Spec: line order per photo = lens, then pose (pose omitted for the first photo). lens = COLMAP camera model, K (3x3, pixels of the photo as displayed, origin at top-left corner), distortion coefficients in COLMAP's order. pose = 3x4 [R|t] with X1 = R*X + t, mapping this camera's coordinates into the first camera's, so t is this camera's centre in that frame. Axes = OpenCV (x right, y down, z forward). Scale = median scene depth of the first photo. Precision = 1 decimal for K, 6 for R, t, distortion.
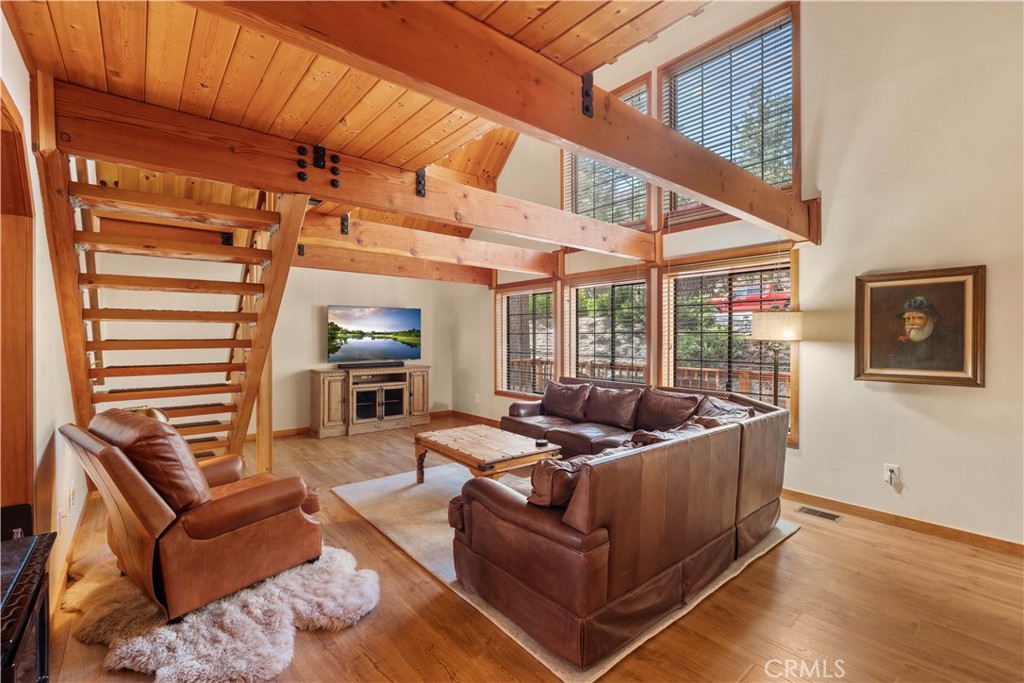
lens RADIAL K [[452.0, 0, 508.0], [0, 452.0, 337.0], [0, 0, 1]] dist [-0.006889, 0.000343]
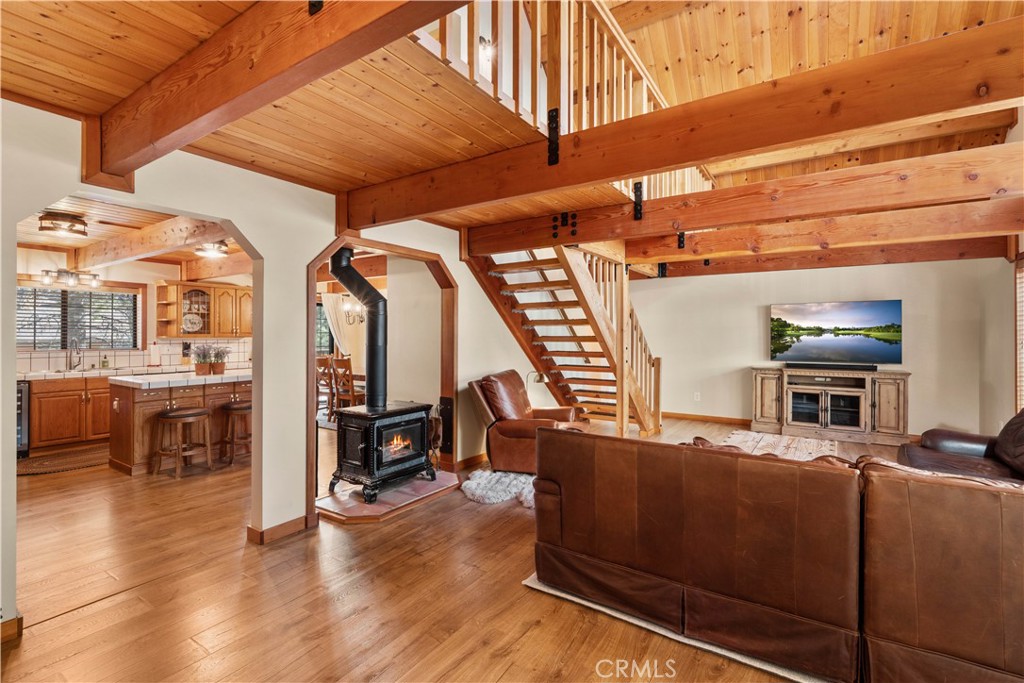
lens RADIAL K [[452.0, 0, 494.0], [0, 452.0, 336.7], [0, 0, 1]] dist [-0.006889, 0.000343]
pose [[0.290659, 0.008958, -0.956785, 0.764356], [-0.001499, 0.999959, 0.008907, -0.005828], [0.956825, -0.001155, 0.290661, 0.238691]]
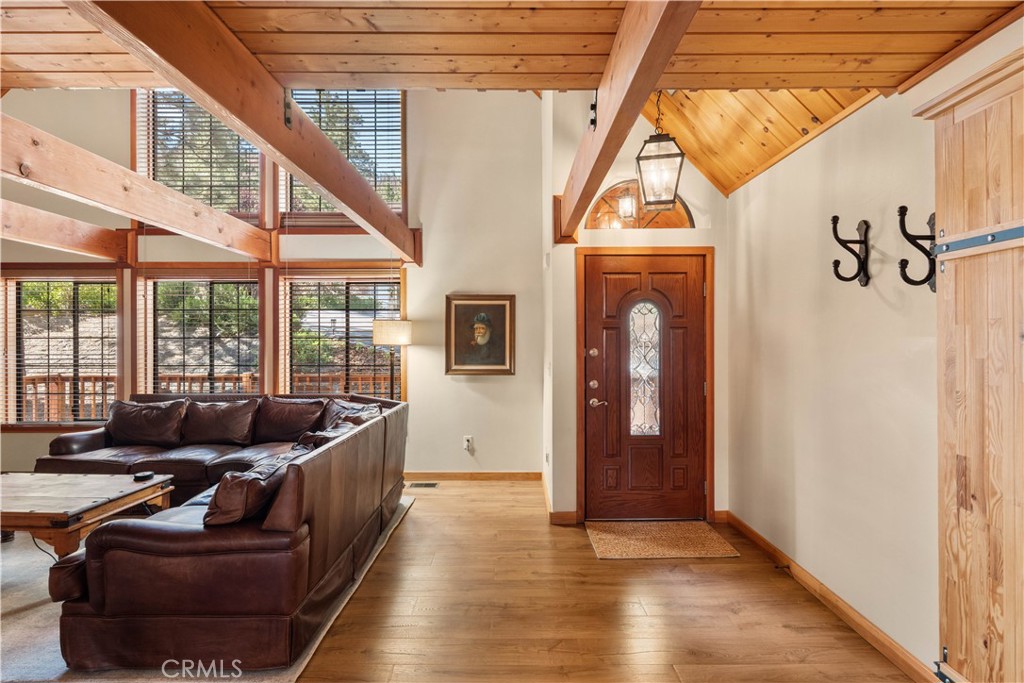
lens RADIAL K [[496.6, 0, 522.3], [0, 496.6, 339.8], [0, 0, 1]] dist [-0.019970, -0.000452]
pose [[0.627998, 0.001141, 0.778214, -0.191573], [0.002667, 0.999990, -0.003618, -0.000433], [-0.778210, 0.004347, 0.627989, -0.062428]]
